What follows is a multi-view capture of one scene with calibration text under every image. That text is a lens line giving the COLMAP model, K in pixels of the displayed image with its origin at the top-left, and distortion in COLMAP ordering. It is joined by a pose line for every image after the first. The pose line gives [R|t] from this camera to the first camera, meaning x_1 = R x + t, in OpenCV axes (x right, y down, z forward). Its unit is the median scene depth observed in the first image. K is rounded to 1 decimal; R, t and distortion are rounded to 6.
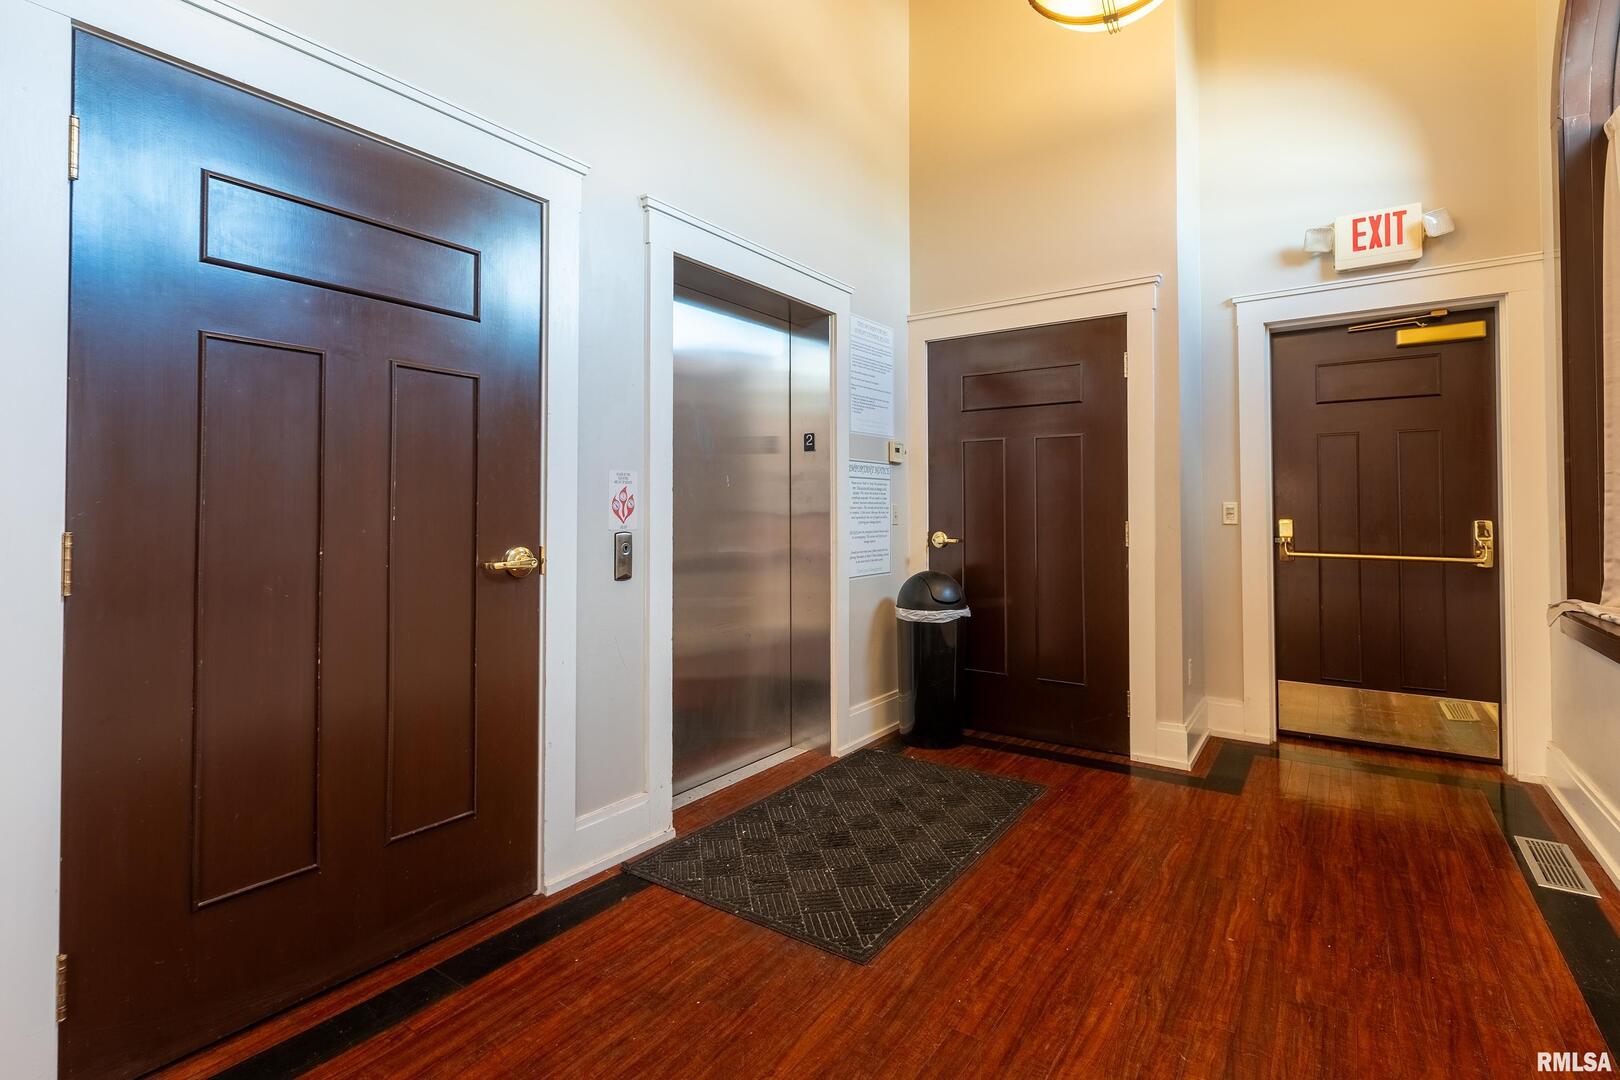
lens RADIAL K [[742.7, 0, 816.0], [0, 742.7, 495.2], [0, 0, 1]] dist [-0.002839, 0.000169]
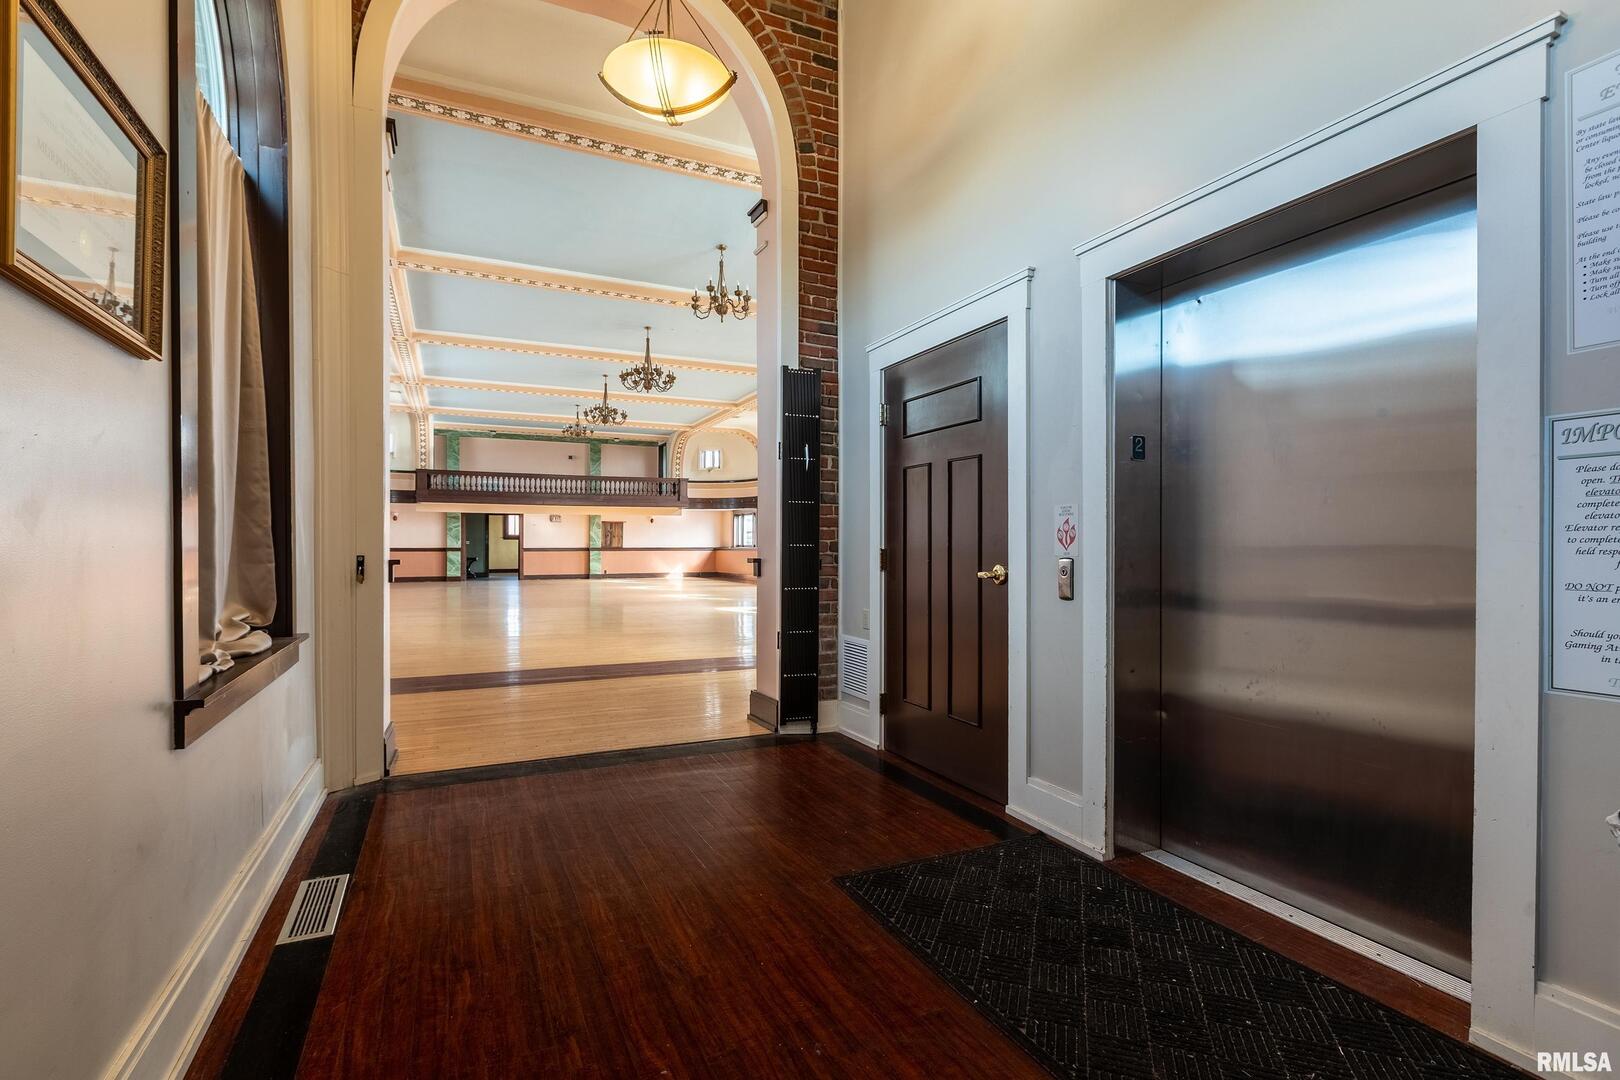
lens RADIAL K [[742.7, 0, 813.2], [0, 742.7, 548.7], [0, 0, 1]] dist [-0.002839, 0.000169]
pose [[-0.480712, 0.005116, -0.876864, 0.922336], [0.018898, 0.999811, -0.004526, 0.032864], [0.876675, -0.018747, -0.480718, 1.200431]]
